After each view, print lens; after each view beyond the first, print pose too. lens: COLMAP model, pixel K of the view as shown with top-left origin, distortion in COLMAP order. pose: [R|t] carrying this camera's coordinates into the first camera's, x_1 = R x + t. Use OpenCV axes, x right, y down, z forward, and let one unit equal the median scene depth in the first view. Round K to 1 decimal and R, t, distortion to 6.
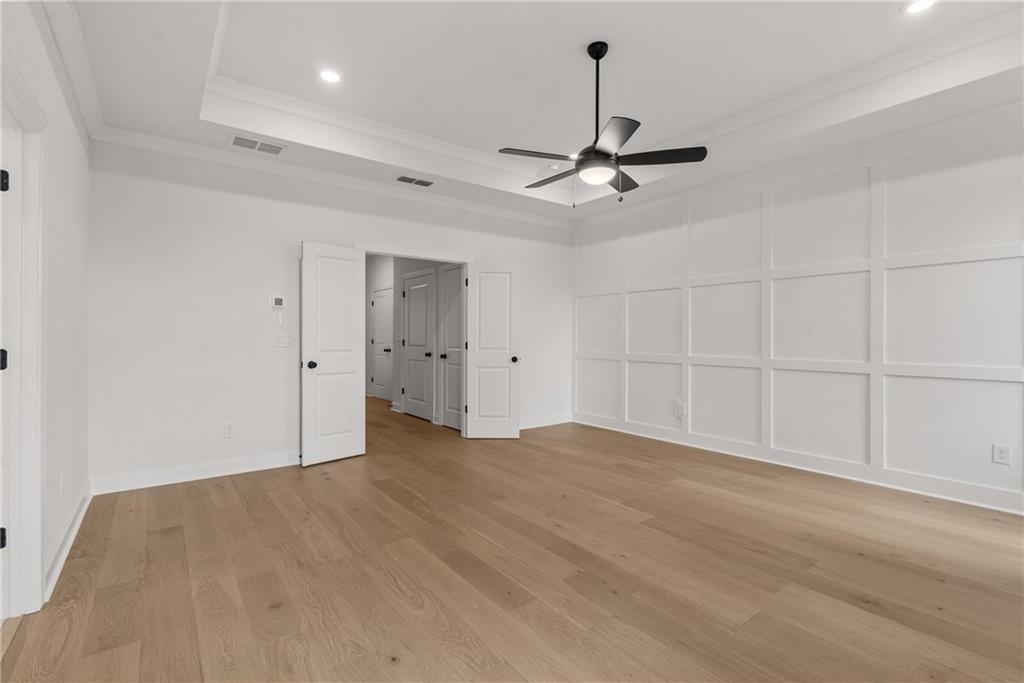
lens RADIAL K [[461.0, 0, 509.7], [0, 461.0, 337.7], [0, 0, 1]] dist [0.000719, 0.000336]
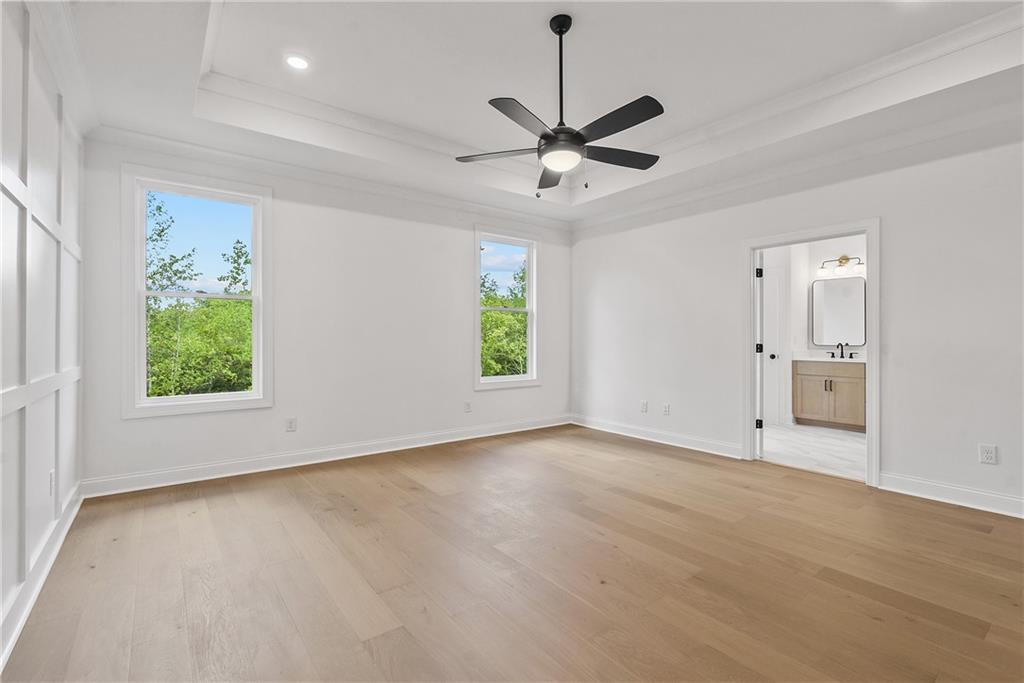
lens RADIAL K [[461.0, 0, 509.7], [0, 461.0, 337.7], [0, 0, 1]] dist [0.000719, 0.000336]
pose [[-0.999996, -0.002232, -0.001804, 0.310409], [-0.002226, 0.999992, -0.003438, 0.002170], [0.001812, -0.003434, -0.999992, 2.042544]]
